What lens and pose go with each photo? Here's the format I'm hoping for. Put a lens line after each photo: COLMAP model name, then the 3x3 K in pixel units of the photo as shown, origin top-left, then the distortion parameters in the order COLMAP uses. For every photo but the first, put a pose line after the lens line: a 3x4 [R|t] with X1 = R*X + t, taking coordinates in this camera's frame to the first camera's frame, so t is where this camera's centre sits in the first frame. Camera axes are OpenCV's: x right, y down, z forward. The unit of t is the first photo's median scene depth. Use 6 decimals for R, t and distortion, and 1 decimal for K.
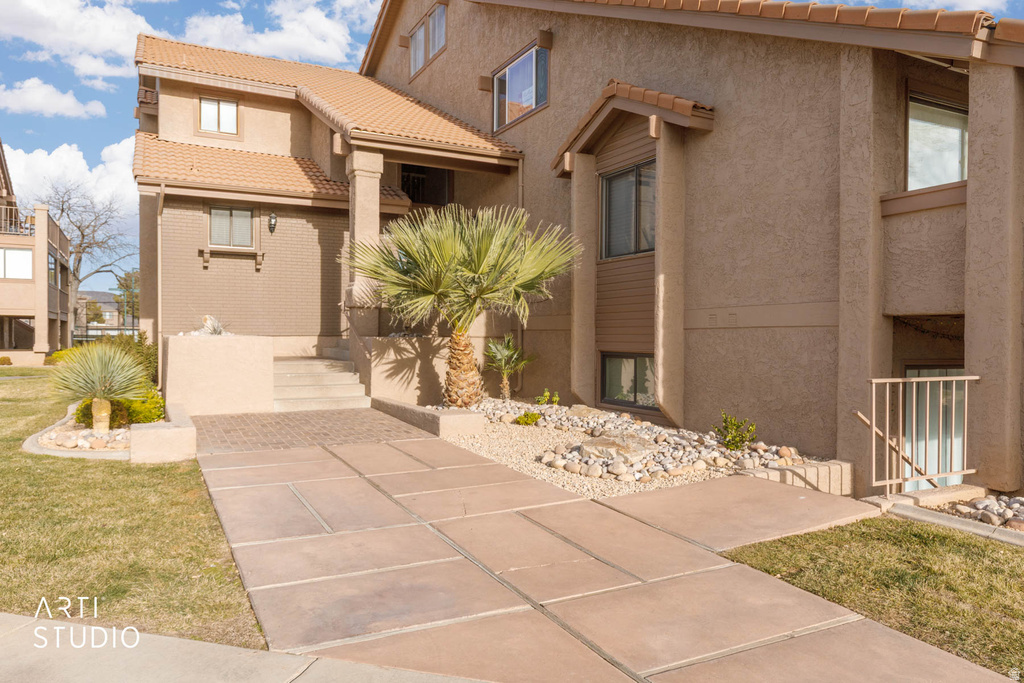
lens RADIAL K [[717.5, 0, 513.7], [0, 717.5, 340.1], [0, 0, 1]] dist [-0.002283, 0.002668]
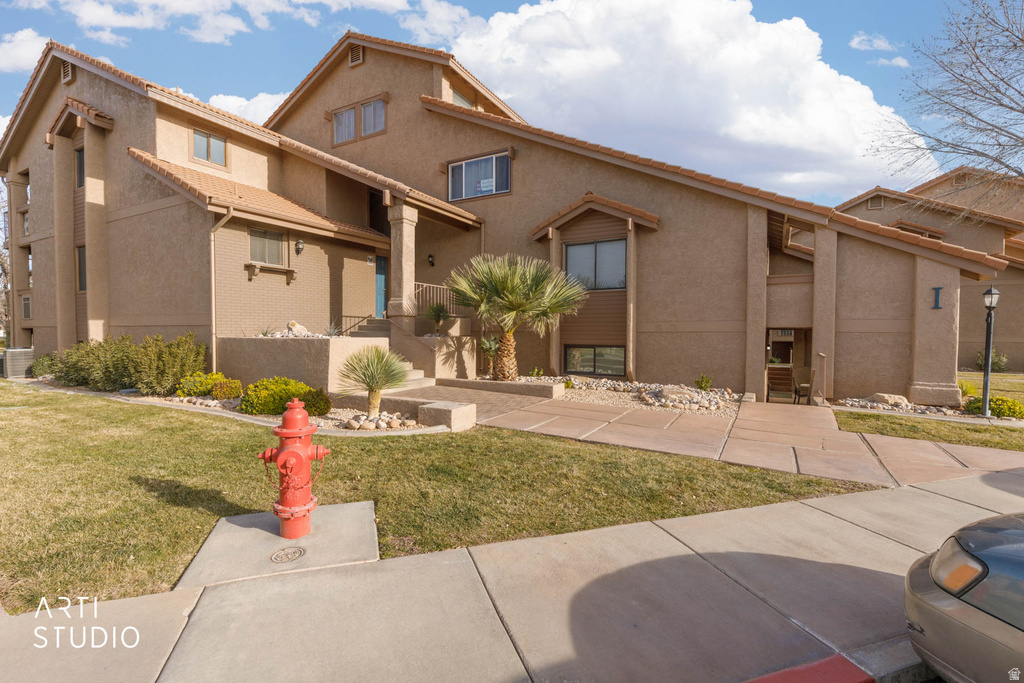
lens RADIAL K [[460.4, 0, 509.0], [0, 460.4, 340.1], [0, 0, 1]] dist [0.013487, -0.002394]
pose [[0.834203, -0.014436, 0.551268, -0.567407], [0.004054, 0.999791, 0.020048, -0.016077], [-0.551442, -0.014489, 0.834087, 0.128747]]
